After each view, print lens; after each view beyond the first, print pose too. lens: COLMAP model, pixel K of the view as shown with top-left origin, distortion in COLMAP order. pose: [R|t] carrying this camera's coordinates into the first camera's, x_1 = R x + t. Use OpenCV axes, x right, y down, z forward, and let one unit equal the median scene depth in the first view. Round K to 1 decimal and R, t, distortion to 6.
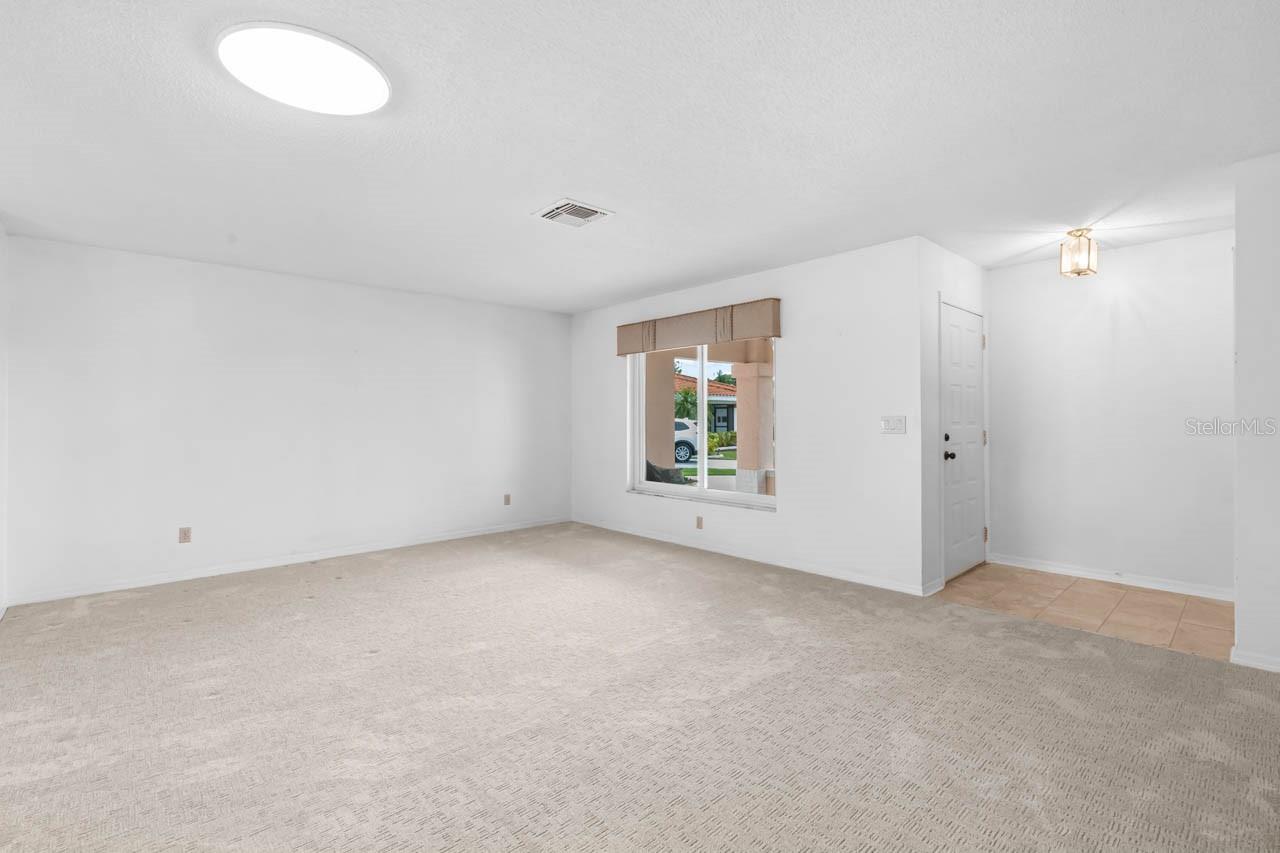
lens RADIAL K [[574.9, 0, 634.3], [0, 574.9, 415.9], [0, 0, 1]] dist [0.004895, 0.000308]
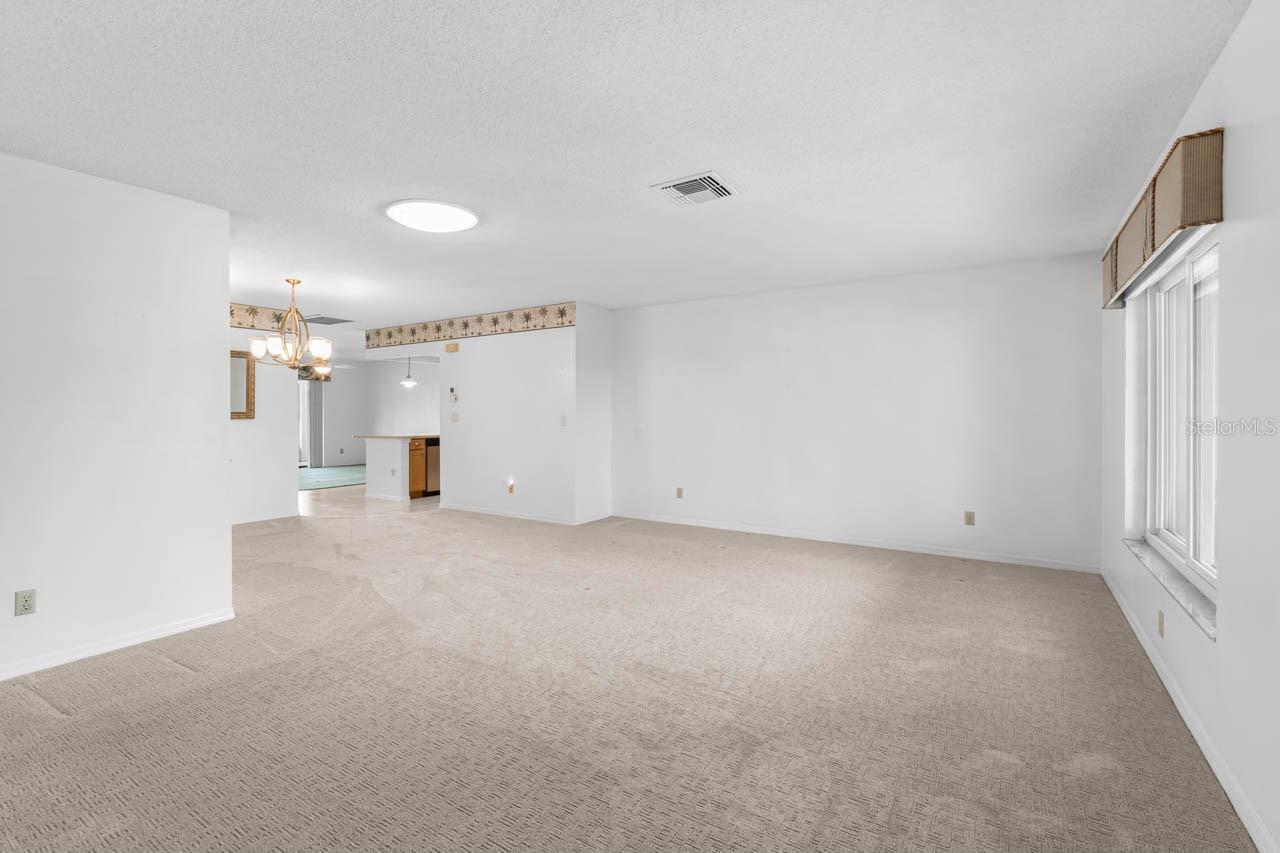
lens RADIAL K [[568.0, 0, 629.6], [0, 568.0, 410.9], [0, 0, 1]] dist [-0.001745, -0.000133]
pose [[0.260995, 0.001456, -0.965339, 0.701050], [0.001419, 0.999997, 0.001892, -0.002525], [0.965339, -0.001864, 0.260992, 0.632093]]
